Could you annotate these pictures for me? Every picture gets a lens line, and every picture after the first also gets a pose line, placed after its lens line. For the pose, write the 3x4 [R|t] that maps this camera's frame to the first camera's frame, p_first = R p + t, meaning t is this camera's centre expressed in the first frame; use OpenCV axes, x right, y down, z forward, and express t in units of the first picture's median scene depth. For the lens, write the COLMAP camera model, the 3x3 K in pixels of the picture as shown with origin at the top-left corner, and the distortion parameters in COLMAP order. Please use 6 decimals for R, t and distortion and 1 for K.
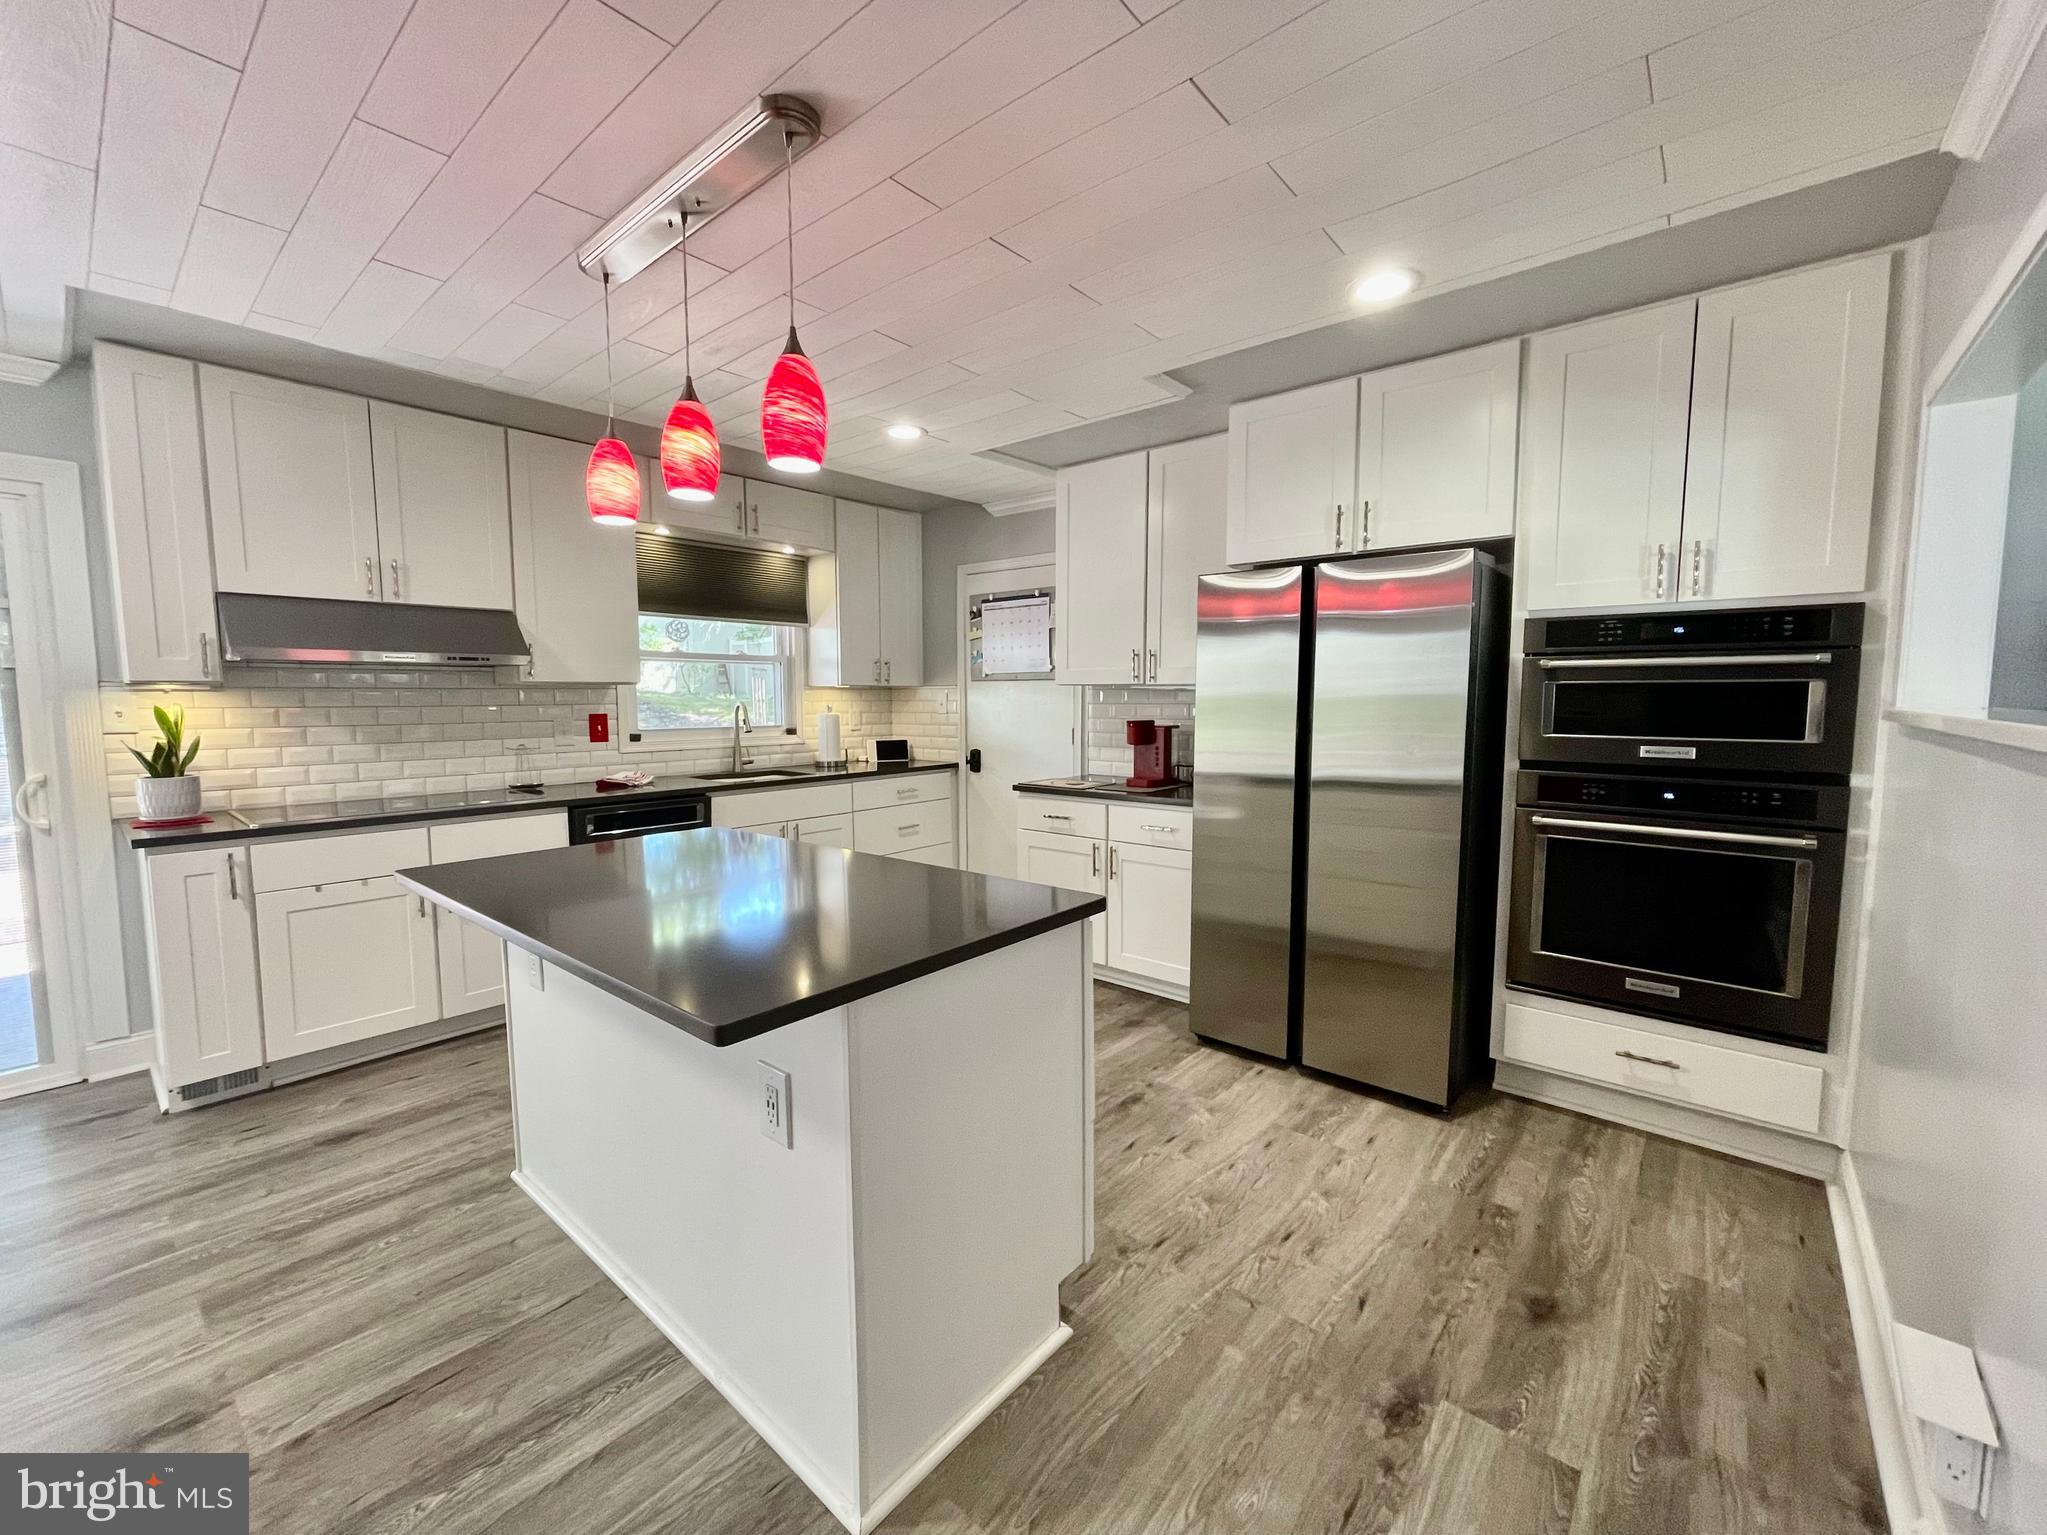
lens RADIAL K [[819.5, 0, 1023.5], [0, 819.5, 767.5], [0, 0, 1]] dist [-0.001090, -0.000472]
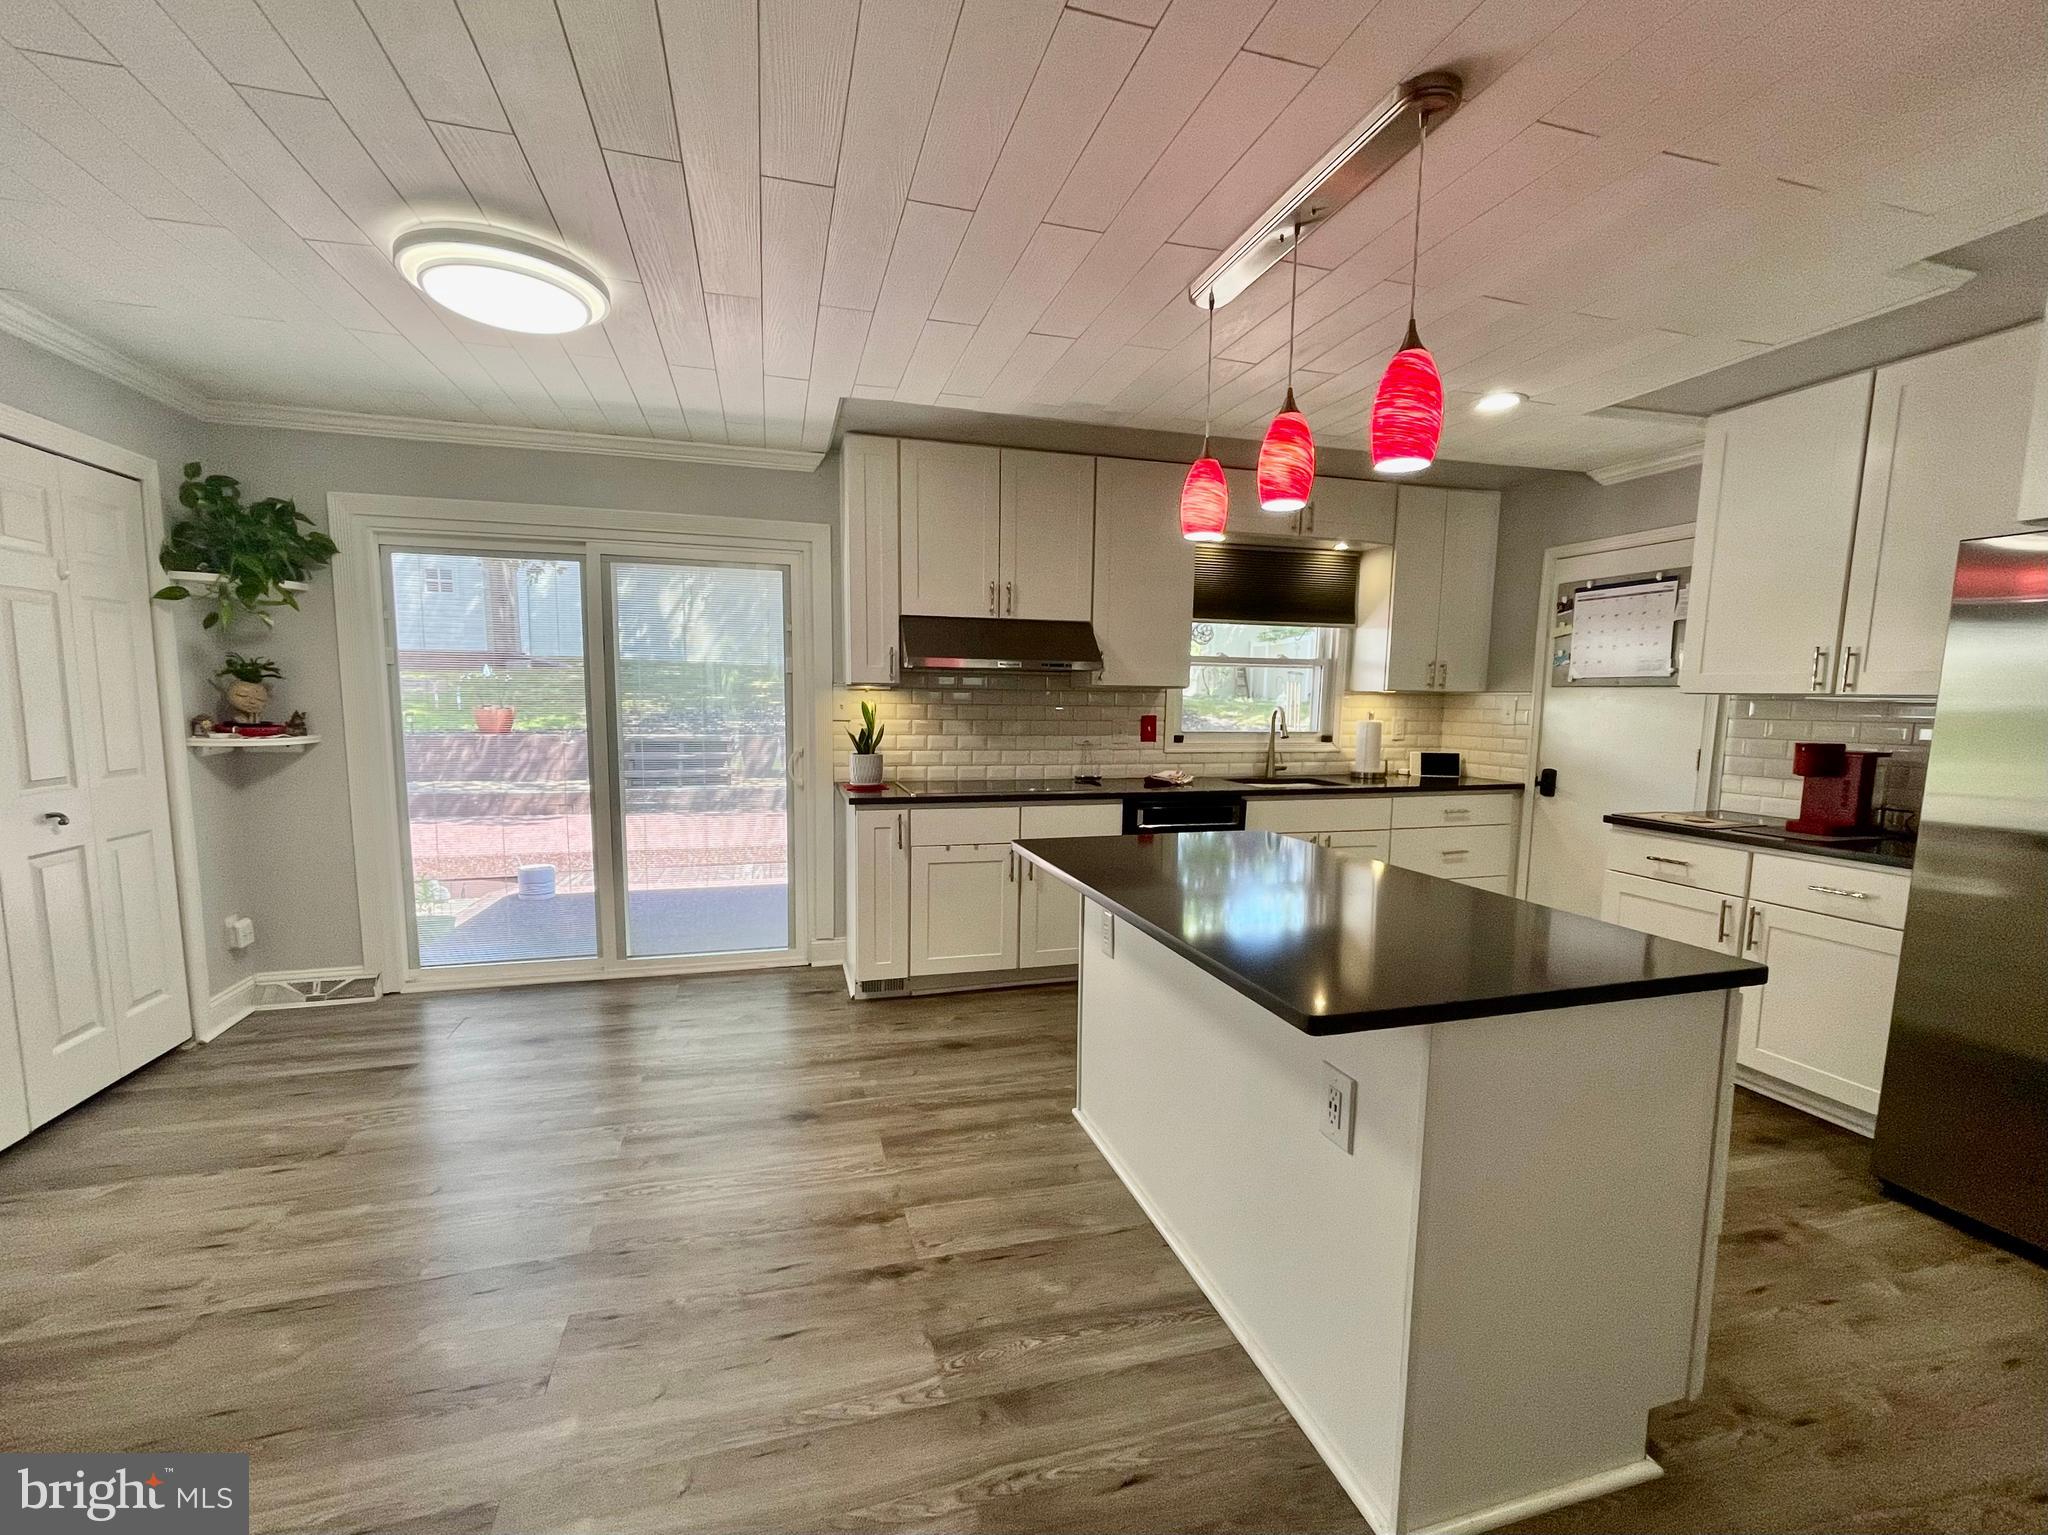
lens RADIAL K [[868.0, 0, 1031.7], [0, 868.0, 800.0], [0, 0, 1]] dist [-0.002315, -0.000623]
pose [[0.836300, 0.079394, -0.542493, -0.032986], [-0.063970, 0.996832, 0.047273, 0.002085], [0.544527, -0.004831, 0.838729, -0.054196]]
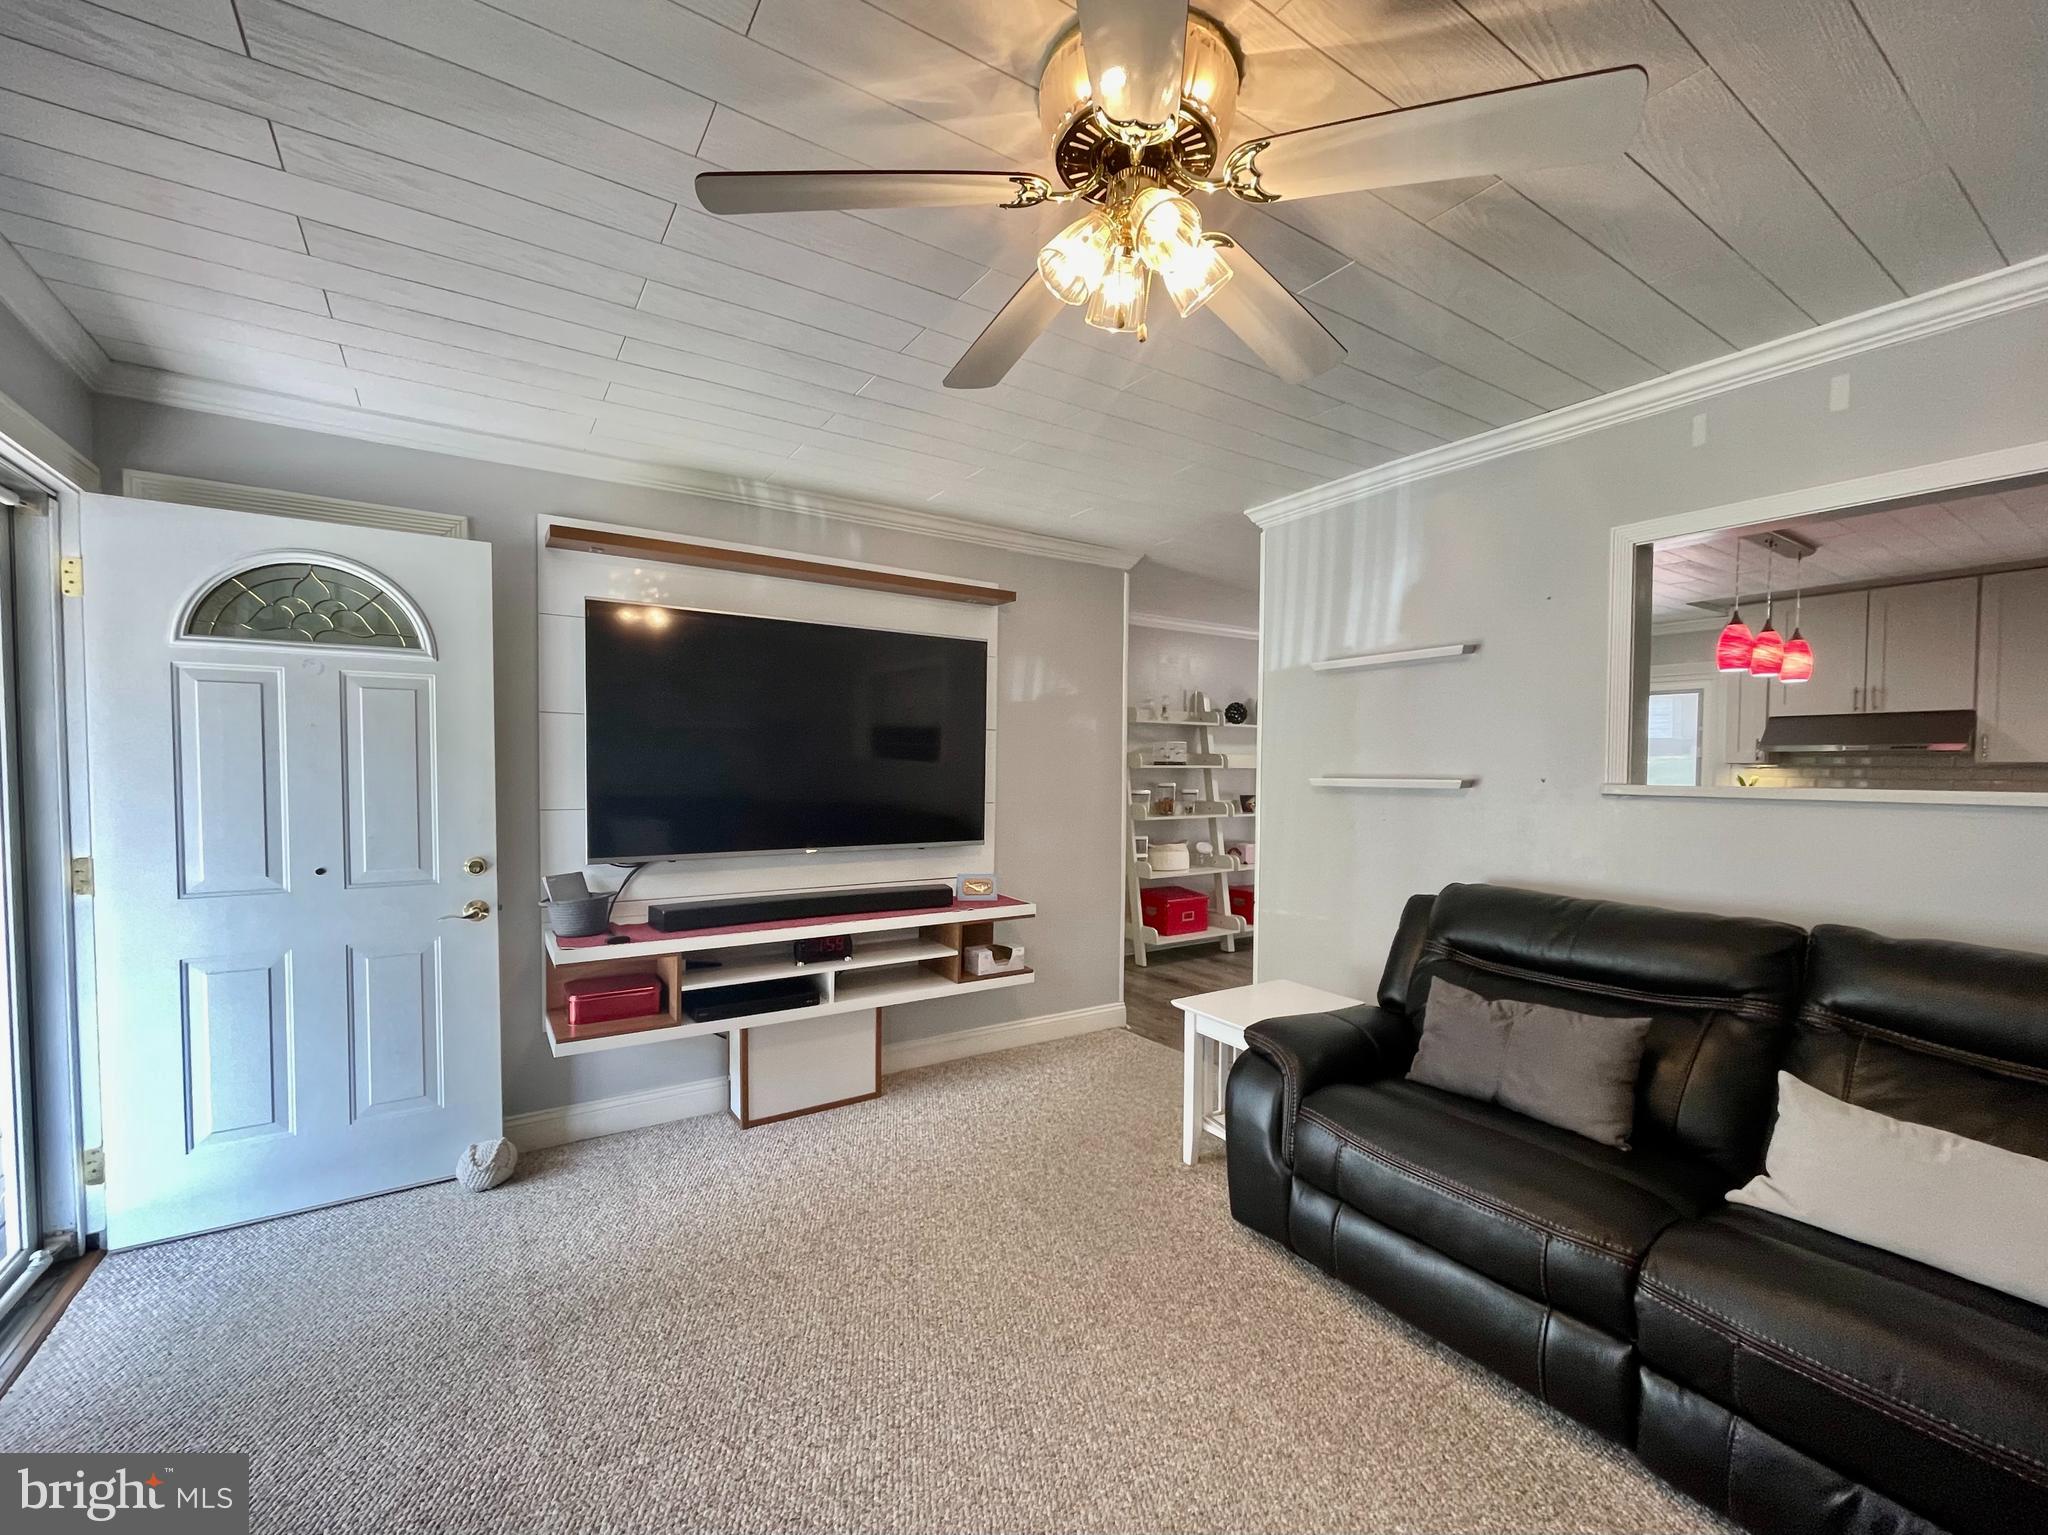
lens RADIAL K [[868.0, 0, 1031.7], [0, 868.0, 800.0], [0, 0, 1]] dist [-0.002315, -0.000623]
pose [[-0.291888, 0.037852, -0.955703, 1.477589], [-0.090957, 0.993589, 0.067133, 0.000469], [0.952118, 0.106523, -0.286574, -0.045469]]
